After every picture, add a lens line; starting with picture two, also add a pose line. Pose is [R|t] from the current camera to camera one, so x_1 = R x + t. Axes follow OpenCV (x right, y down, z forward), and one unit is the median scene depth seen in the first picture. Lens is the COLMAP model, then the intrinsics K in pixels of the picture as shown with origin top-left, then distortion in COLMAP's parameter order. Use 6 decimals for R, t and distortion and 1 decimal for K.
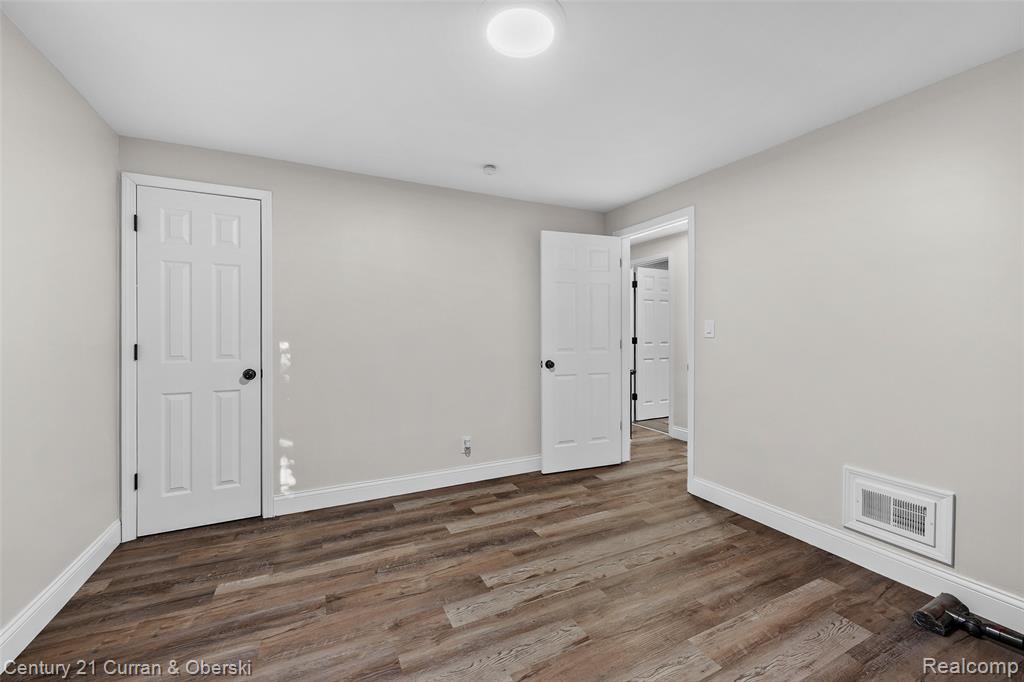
lens RADIAL K [[409.9, 0, 511.4], [0, 409.9, 337.0], [0, 0, 1]] dist [-0.002744, -0.000299]
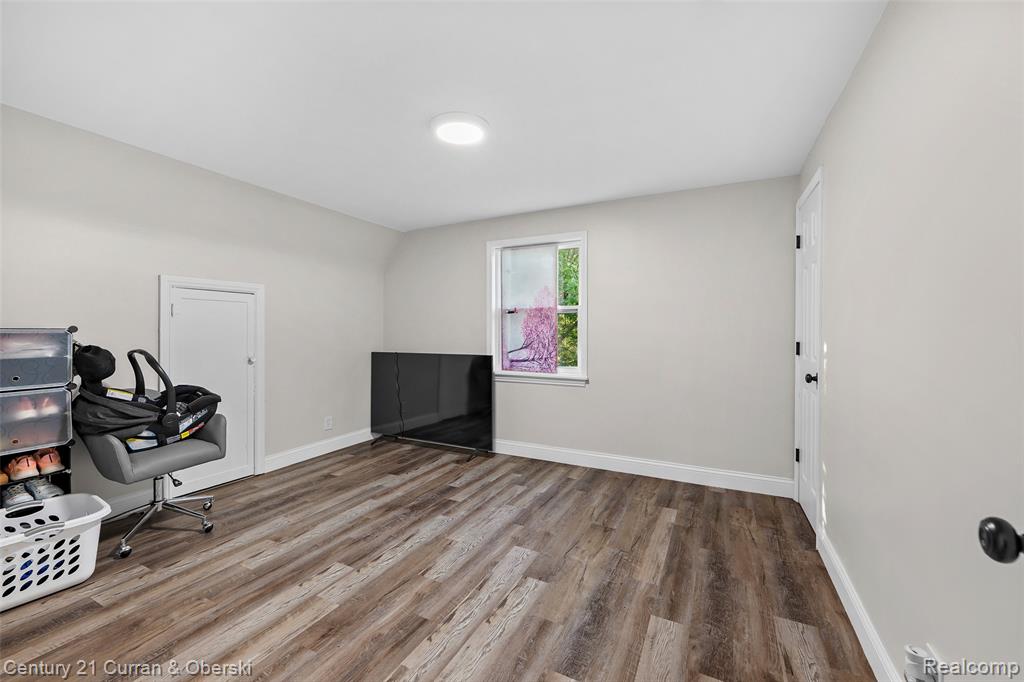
lens RADIAL K [[409.9, 0, 511.5], [0, 409.9, 334.3], [0, 0, 1]] dist [-0.002744, -0.000299]
pose [[-0.798868, 0.004688, -0.601488, 0.574728], [-0.005363, 0.999874, 0.014916, -0.020243], [0.601483, 0.015142, -0.798742, 1.720257]]
